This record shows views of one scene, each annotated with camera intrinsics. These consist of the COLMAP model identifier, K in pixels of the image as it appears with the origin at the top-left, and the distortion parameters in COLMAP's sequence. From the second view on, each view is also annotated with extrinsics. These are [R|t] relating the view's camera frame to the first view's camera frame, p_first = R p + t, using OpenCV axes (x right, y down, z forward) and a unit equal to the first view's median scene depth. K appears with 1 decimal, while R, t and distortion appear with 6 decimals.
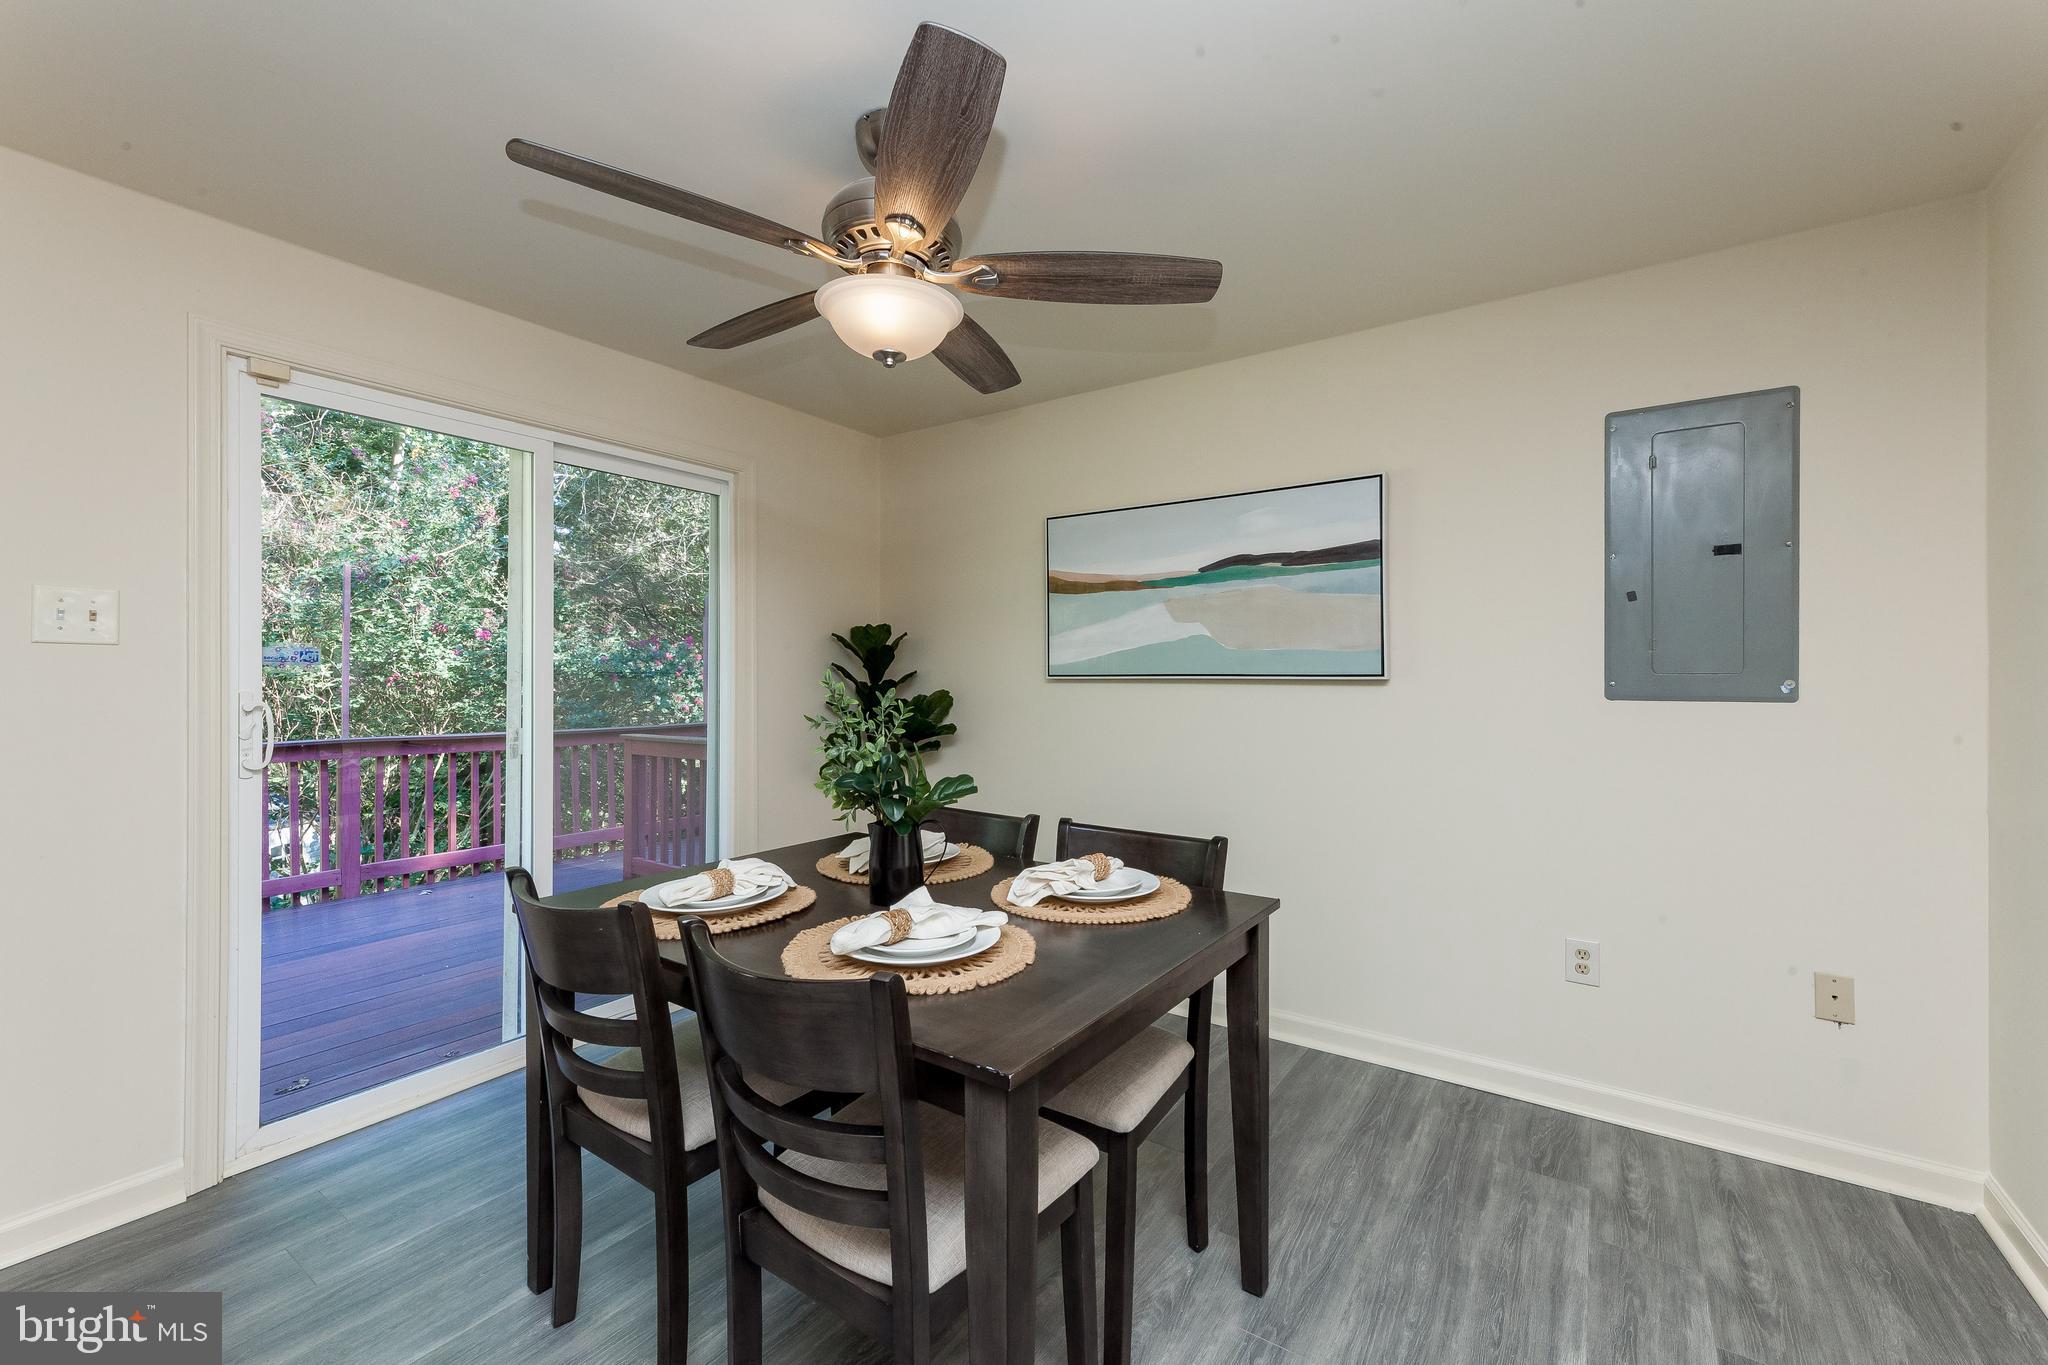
lens RADIAL K [[830.6, 0, 1007.1], [0, 830.6, 678.9], [0, 0, 1]] dist [0.018055, 0.000318]
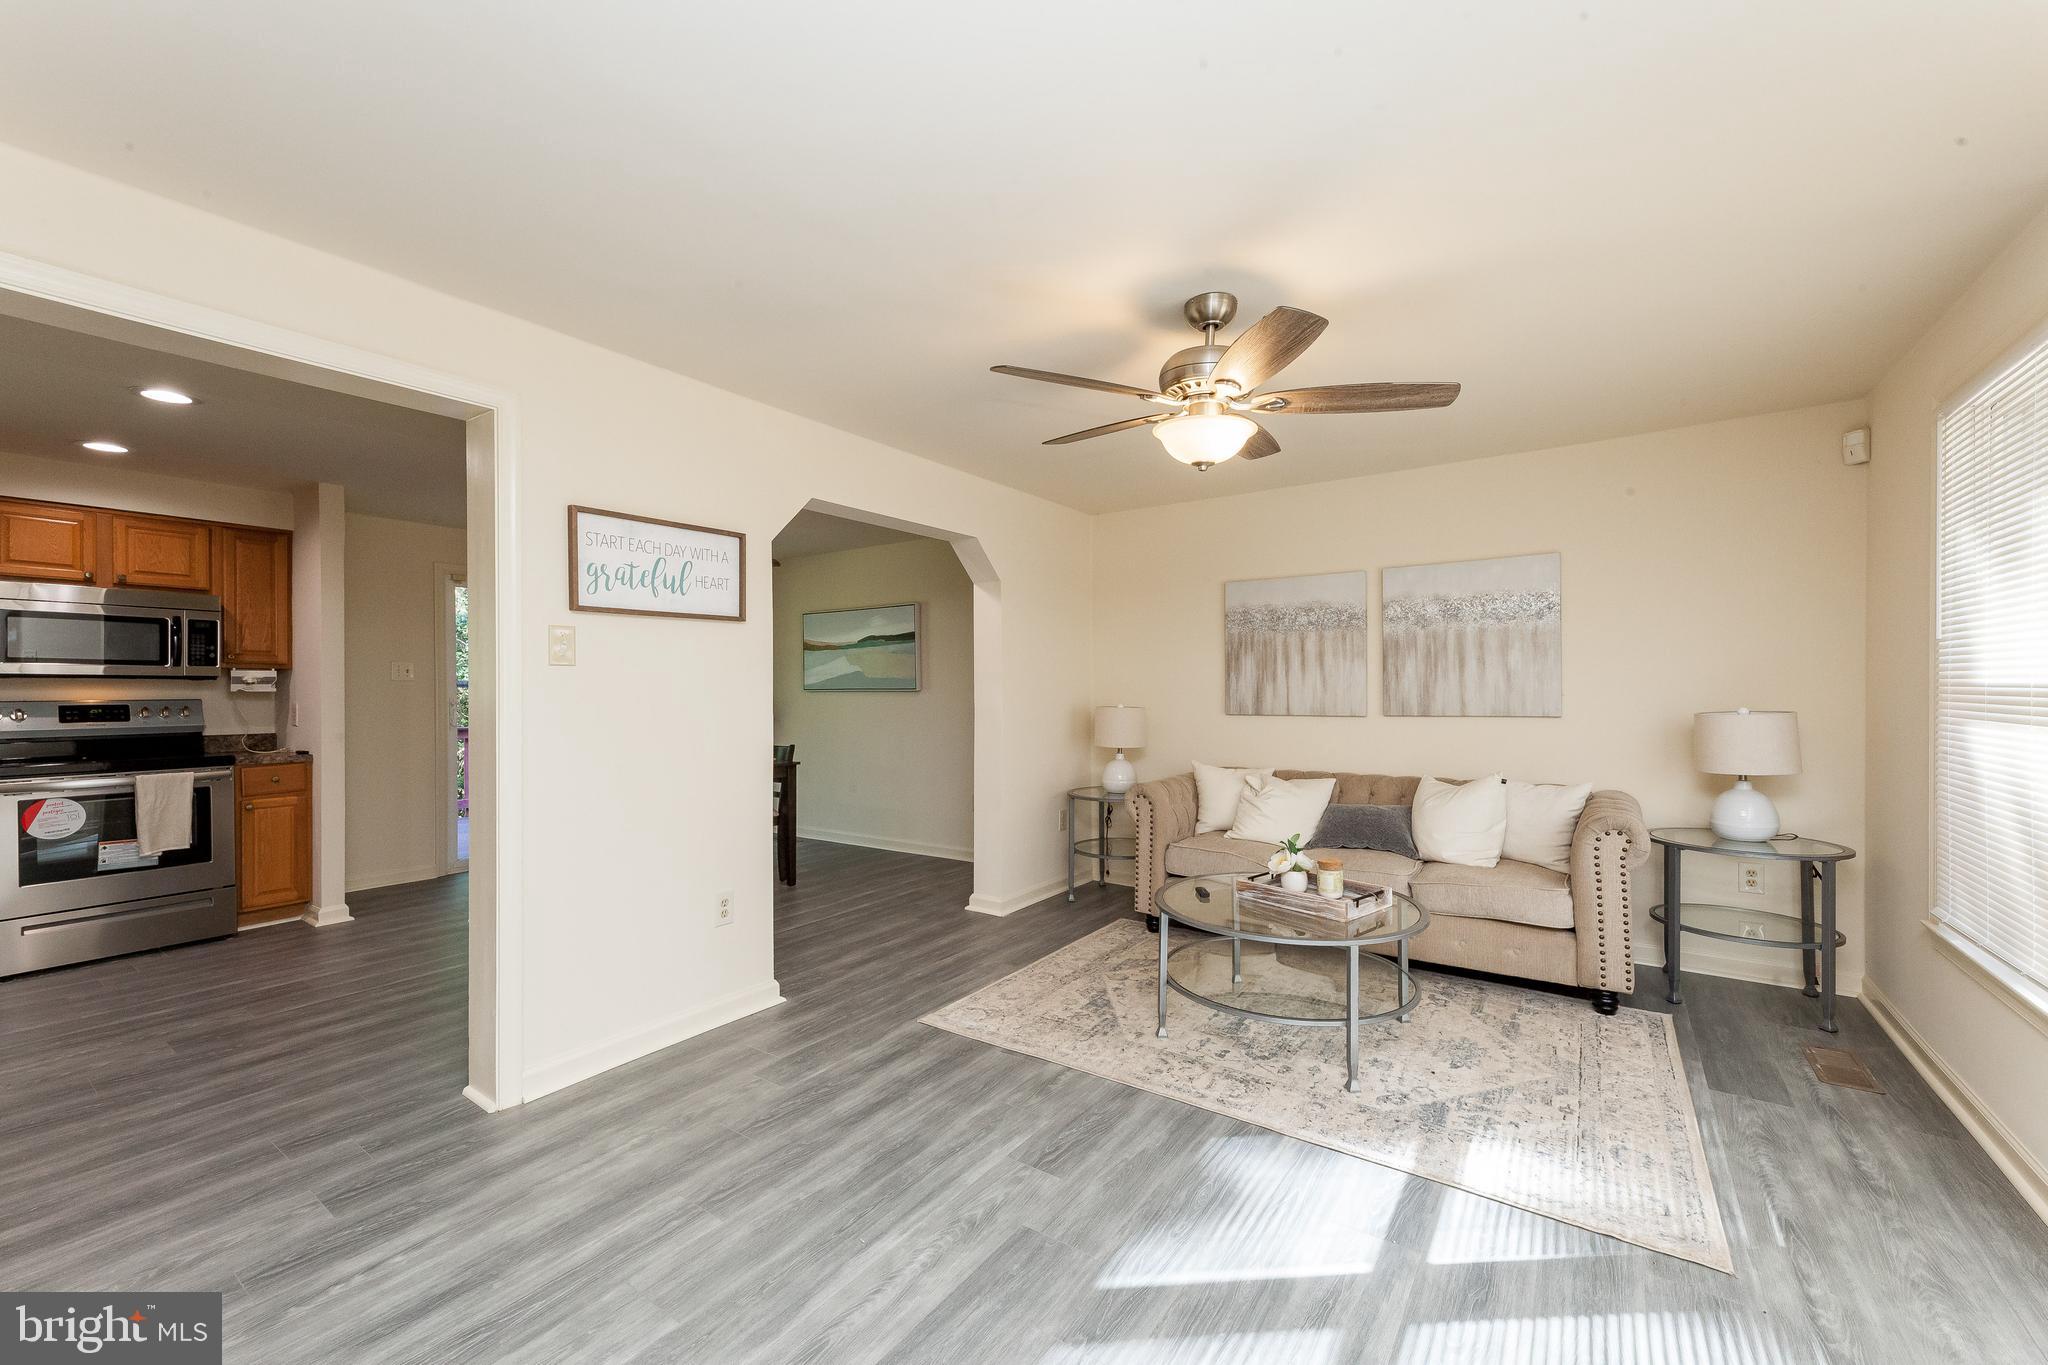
lens RADIAL K [[830.6, 0, 1037.1], [0, 830.6, 691.4], [0, 0, 1]] dist [0.018055, 0.000318]
pose [[0.999997, -0.002212, 0.000534, 0.830034], [0.002209, 0.999986, 0.004853, -0.008726], [-0.000545, -0.004851, 0.999988, -1.426387]]
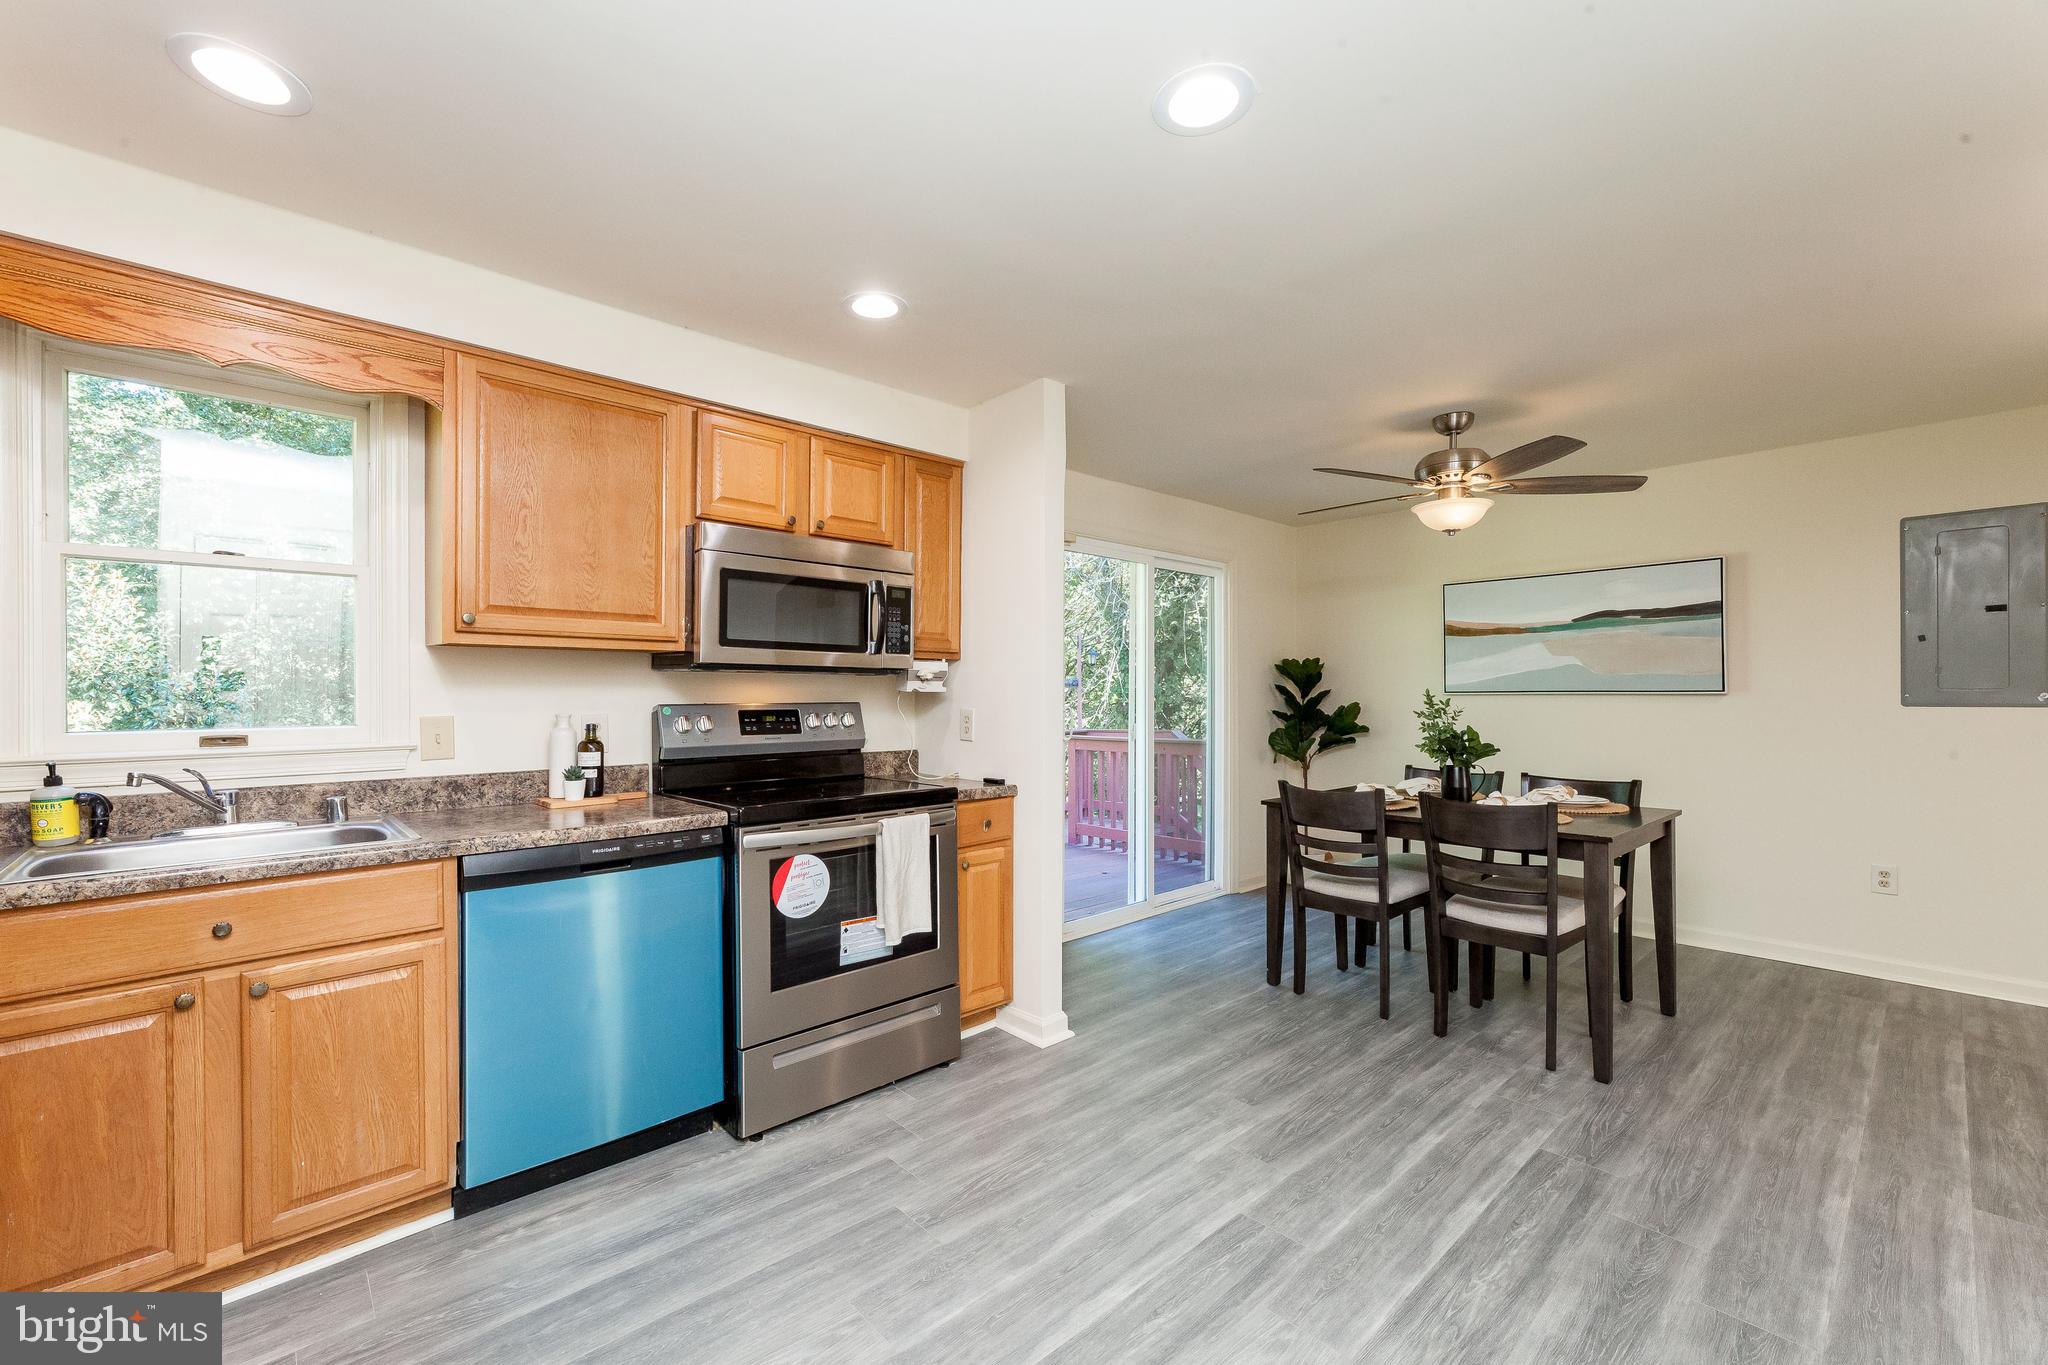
lens RADIAL K [[830.6, 0, 1019.2], [0, 830.6, 695.0], [0, 0, 1]] dist [0.018055, 0.000318]
pose [[0.977549, -0.002491, -0.210692, -0.492328], [0.001649, 0.999990, -0.004171, 0.007558], [0.210700, 0.003730, 0.977544, -0.784018]]
